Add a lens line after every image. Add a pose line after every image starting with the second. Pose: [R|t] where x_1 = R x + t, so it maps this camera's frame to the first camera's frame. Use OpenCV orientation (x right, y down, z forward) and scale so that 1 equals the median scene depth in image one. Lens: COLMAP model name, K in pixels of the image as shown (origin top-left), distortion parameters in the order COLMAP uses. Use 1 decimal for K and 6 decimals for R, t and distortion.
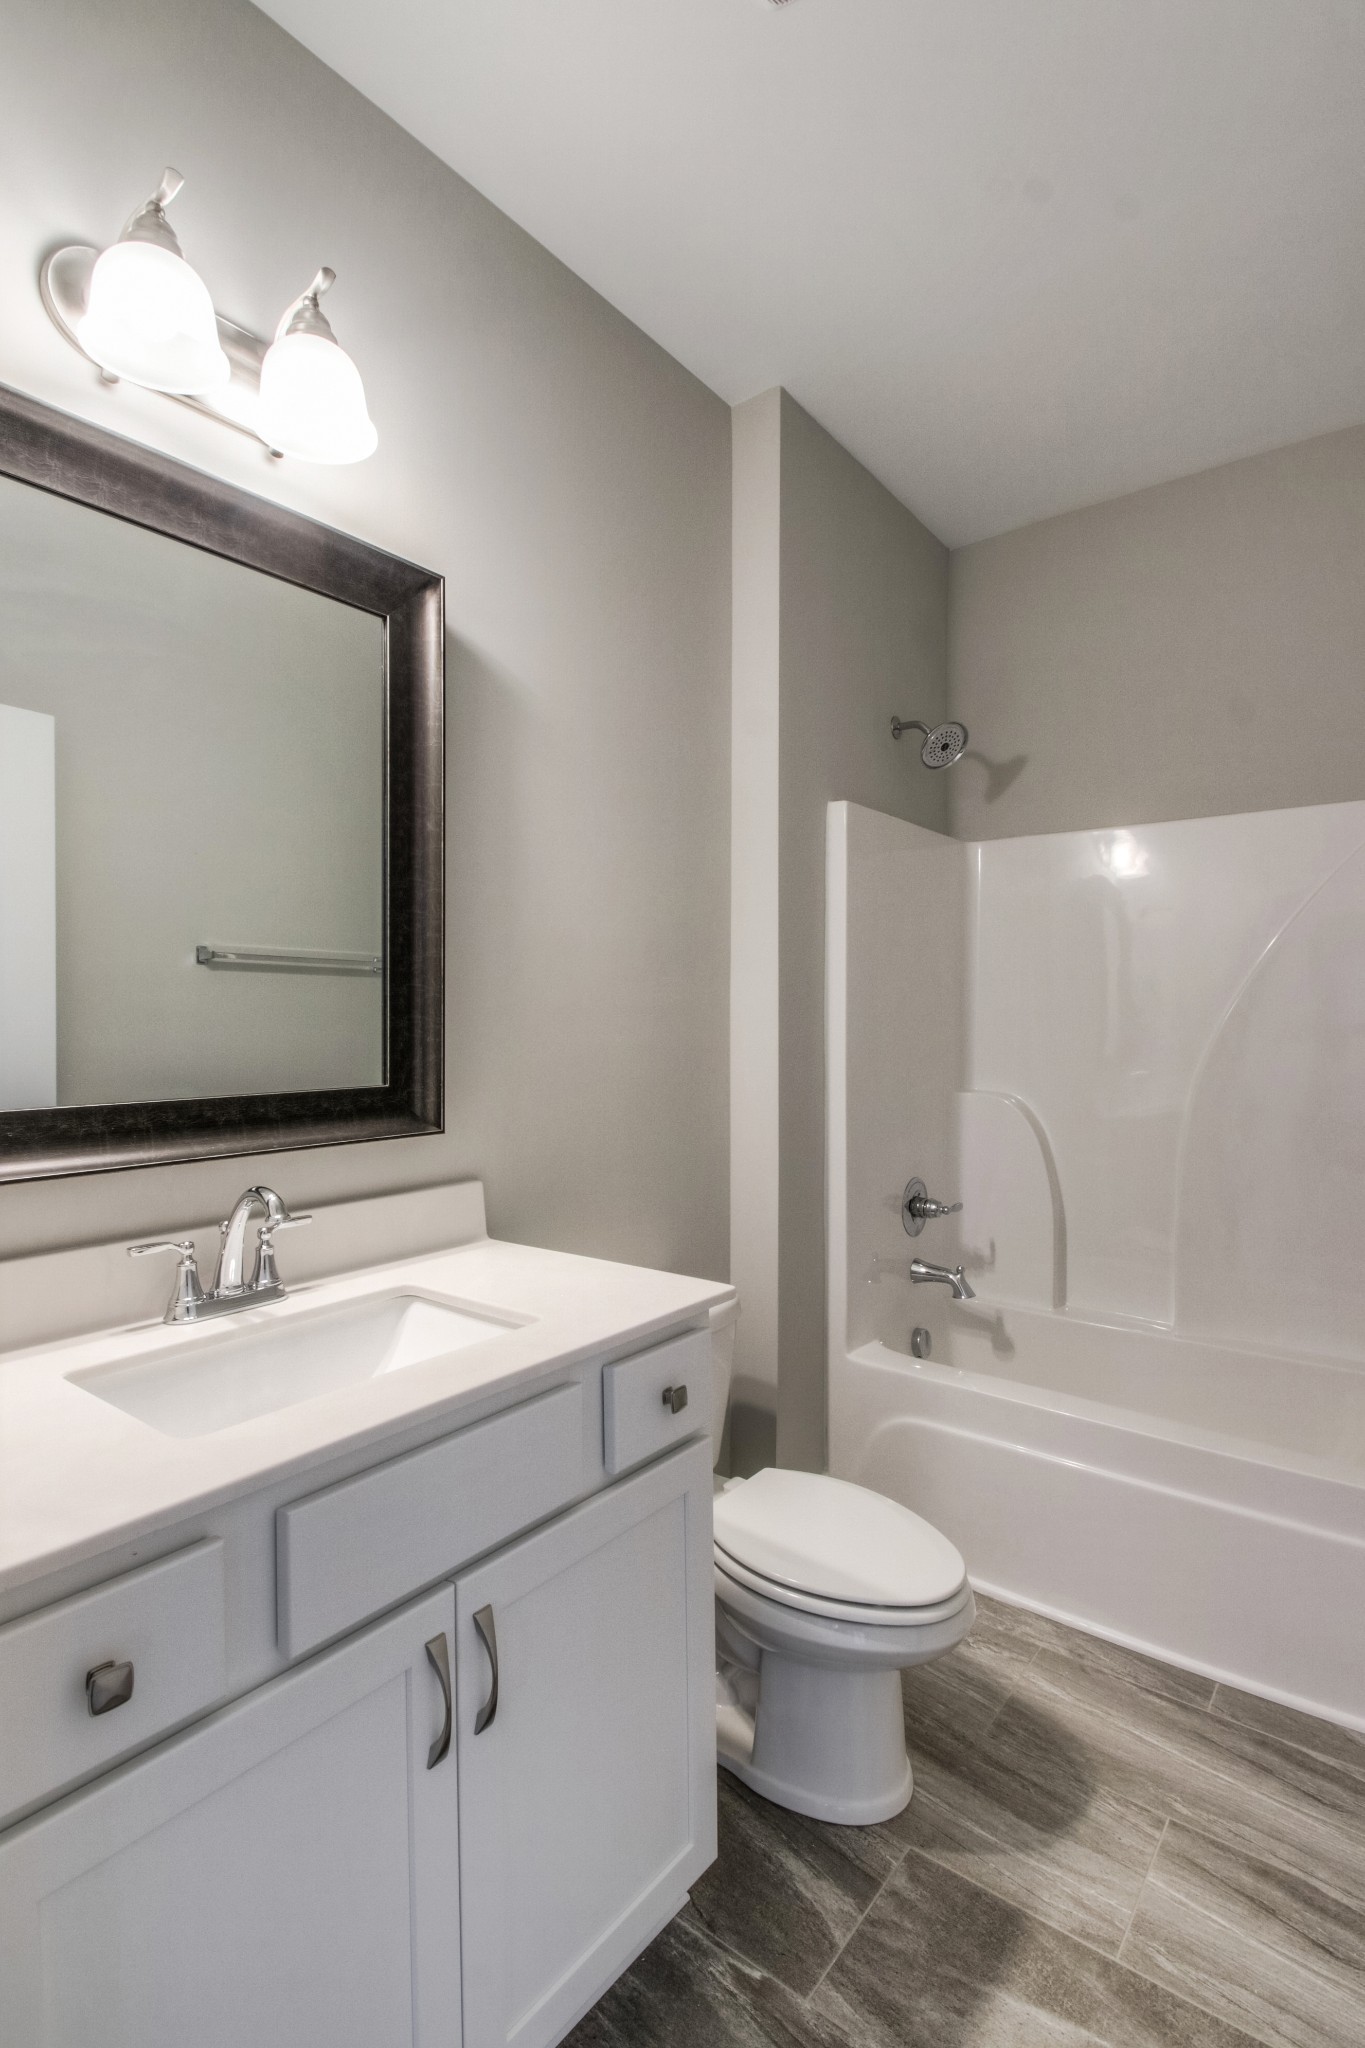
lens RADIAL K [[955.3, 0, 687.0], [0, 955.3, 1040.4], [0, 0, 1]] dist [0.006445, -0.011397]
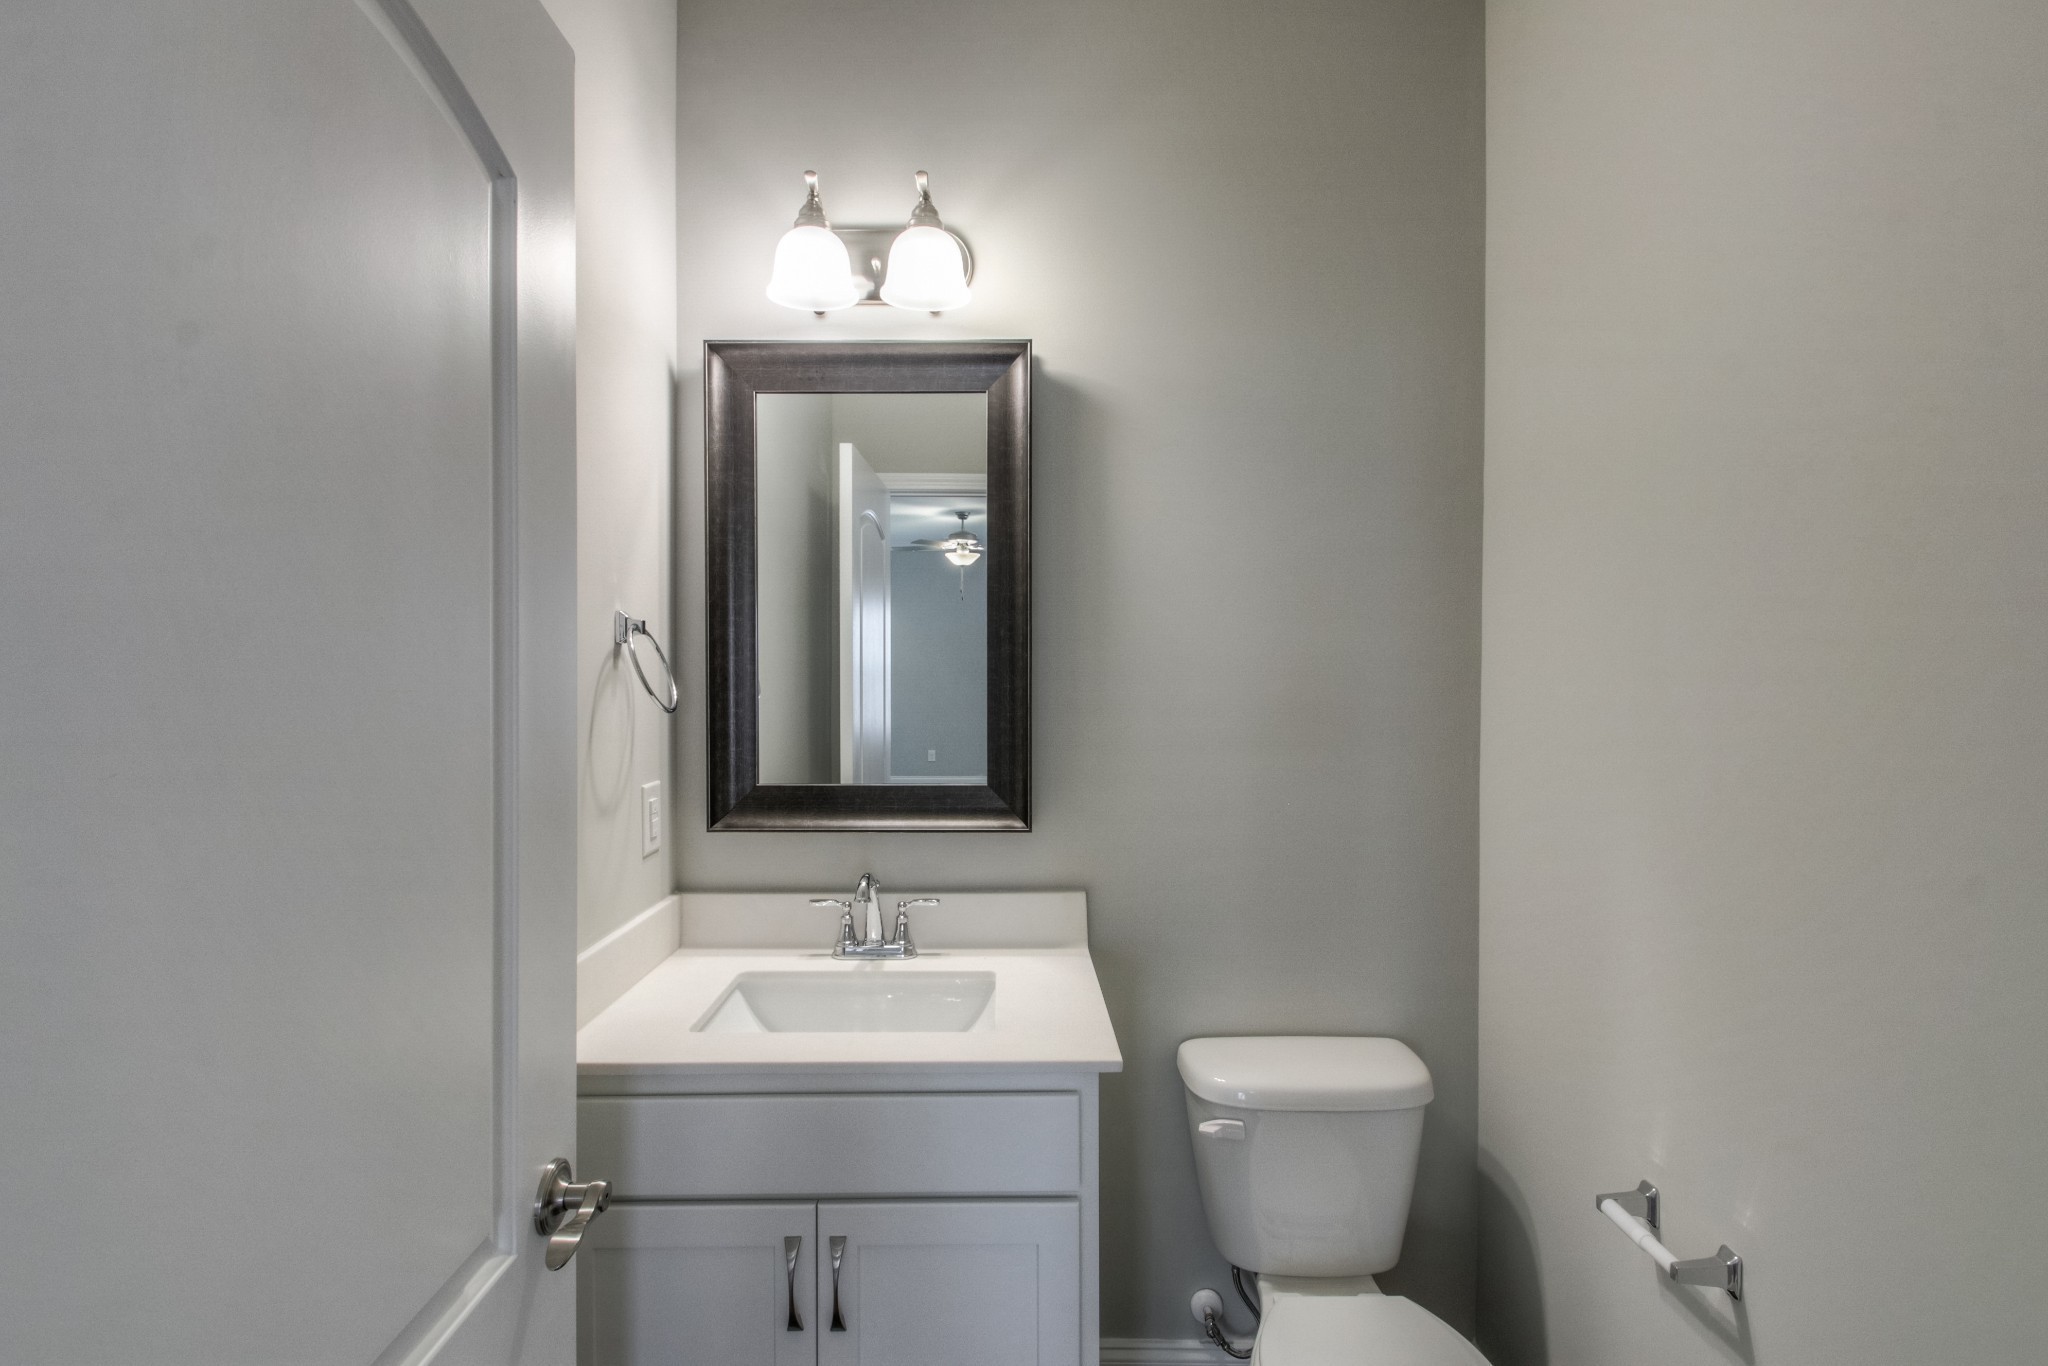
lens RADIAL K [[955.3, 0, 1003.8], [0, 955.3, 683.0], [0, 0, 1]] dist [0.006445, -0.011397]
pose [[0.629312, 0.006503, -0.777125, 0.727009], [-0.013074, 0.999912, -0.002220, -0.114799], [0.777043, 0.011557, 0.629342, 0.285995]]
